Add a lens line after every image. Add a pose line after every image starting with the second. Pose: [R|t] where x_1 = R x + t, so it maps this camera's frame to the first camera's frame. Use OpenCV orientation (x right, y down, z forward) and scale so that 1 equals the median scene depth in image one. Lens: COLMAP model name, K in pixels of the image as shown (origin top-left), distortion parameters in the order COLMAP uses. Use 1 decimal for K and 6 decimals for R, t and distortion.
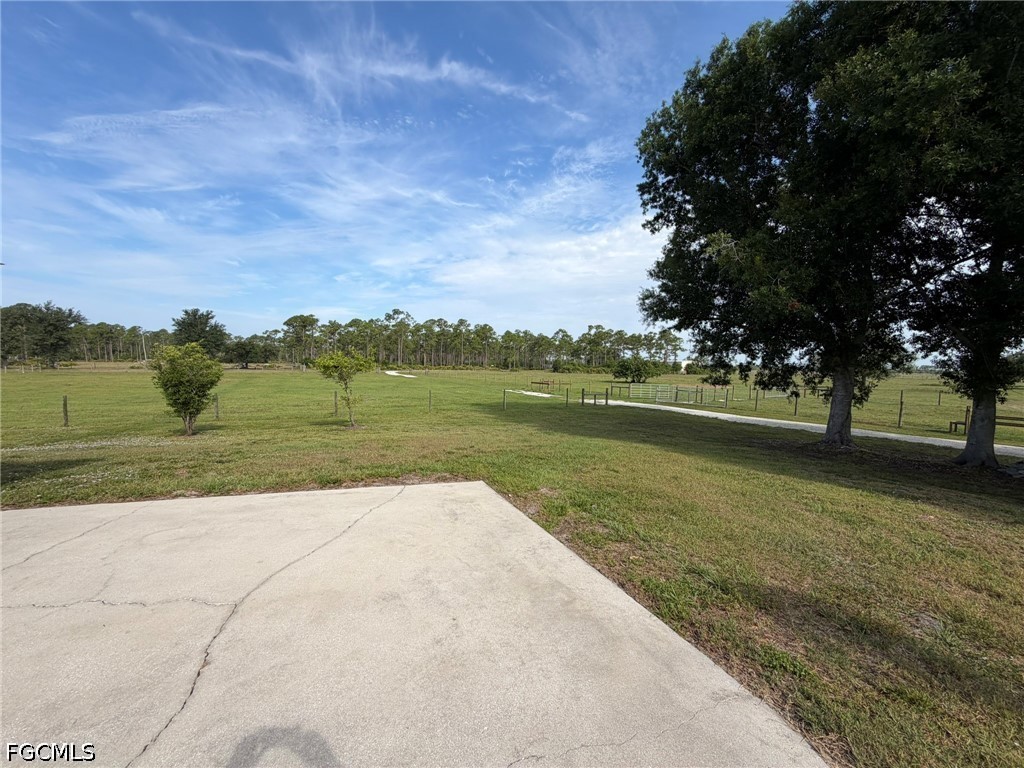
lens RADIAL K [[409.7, 0, 506.1], [0, 409.7, 391.3], [0, 0, 1]] dist [0.000050, -0.000038]
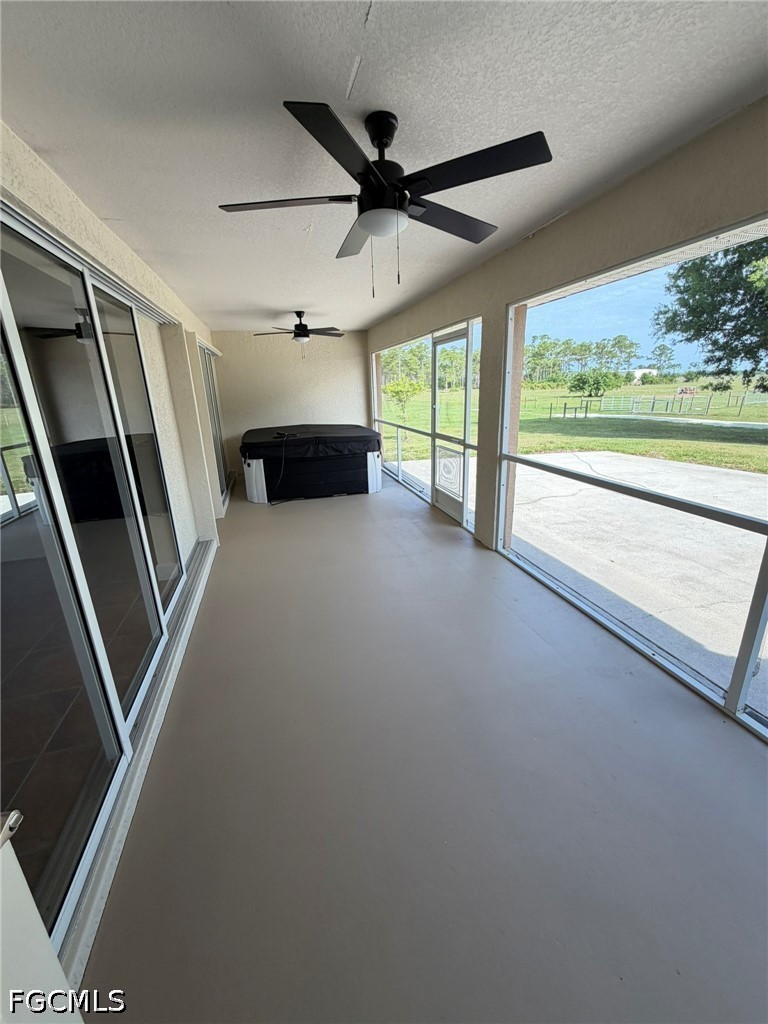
lens RADIAL K [[409.7, 0, 391.2], [0, 409.7, 511.1], [0, 0, 1]] dist [0.000050, -0.000038]
pose [[0.993029, -0.021128, -0.115963, -0.146169], [0.046982, 0.973225, 0.225001, 0.006109], [0.108104, -0.228880, 0.967433, -0.151787]]
